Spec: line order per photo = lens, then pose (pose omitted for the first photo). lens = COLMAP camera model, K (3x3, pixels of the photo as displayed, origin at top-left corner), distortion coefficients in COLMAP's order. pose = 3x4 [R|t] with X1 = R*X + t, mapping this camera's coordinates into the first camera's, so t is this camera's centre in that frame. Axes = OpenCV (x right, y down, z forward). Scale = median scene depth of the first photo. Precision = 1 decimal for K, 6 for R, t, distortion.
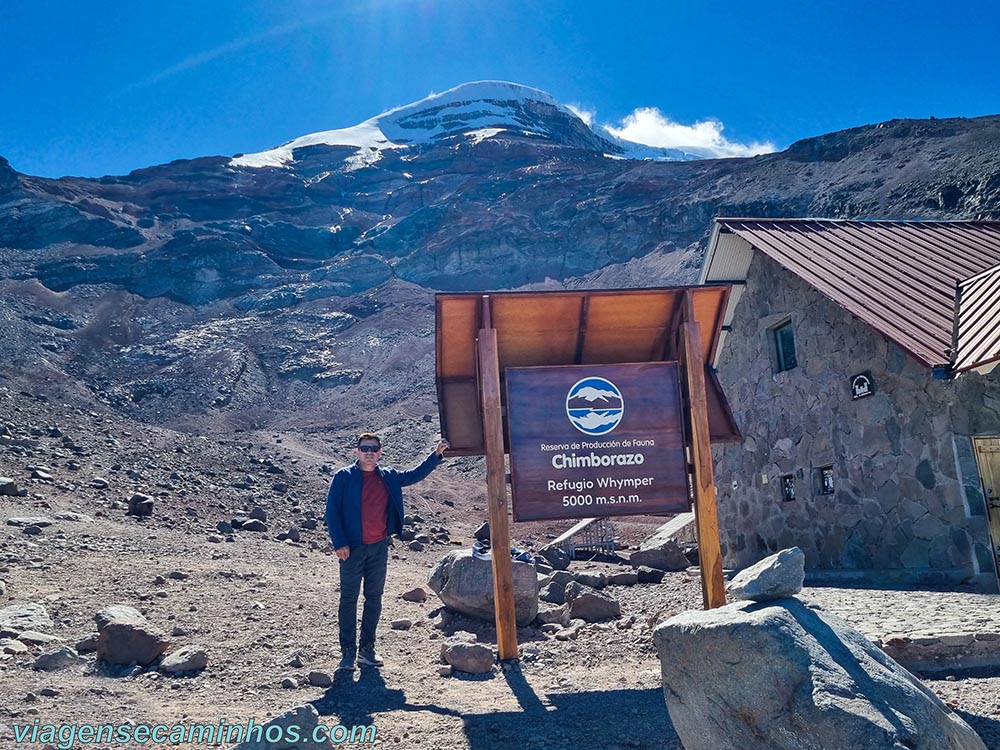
lens RADIAL K [[859.8, 0, 500.0], [0, 859.8, 375.0], [0, 0, 1]] dist [0.050917, -0.003665]
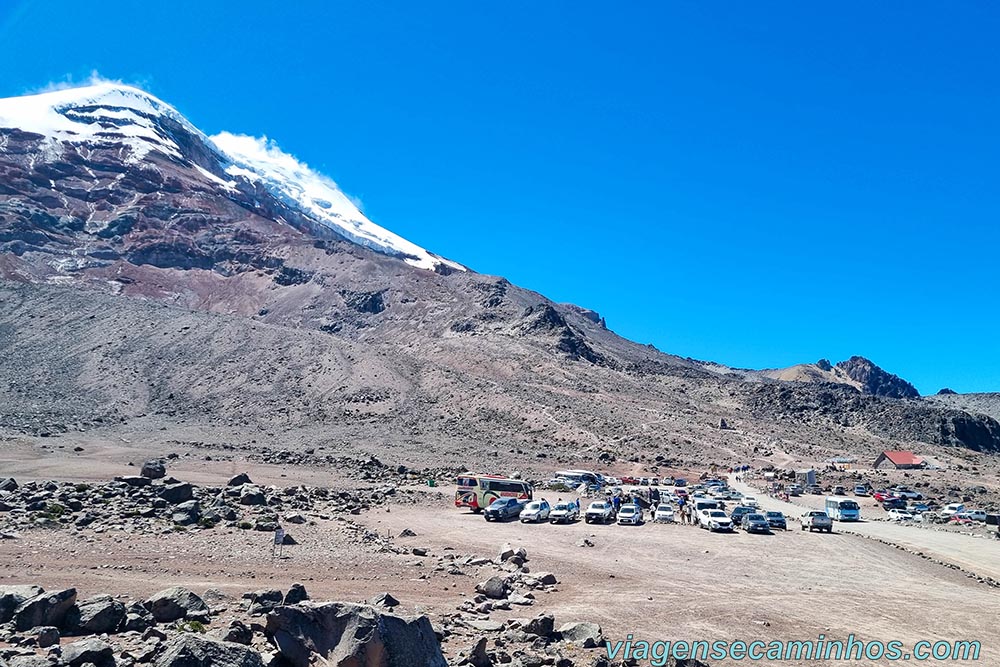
lens RADIAL K [[764.9, 0, 502.5], [0, 764.9, 364.8], [0, 0, 1]] dist [0.041480, -0.005823]
pose [[0.843369, 0.111334, 0.525674, -0.252629], [-0.143589, 0.989418, 0.020817, -0.028825], [-0.517793, -0.093037, 0.850432, -0.905999]]
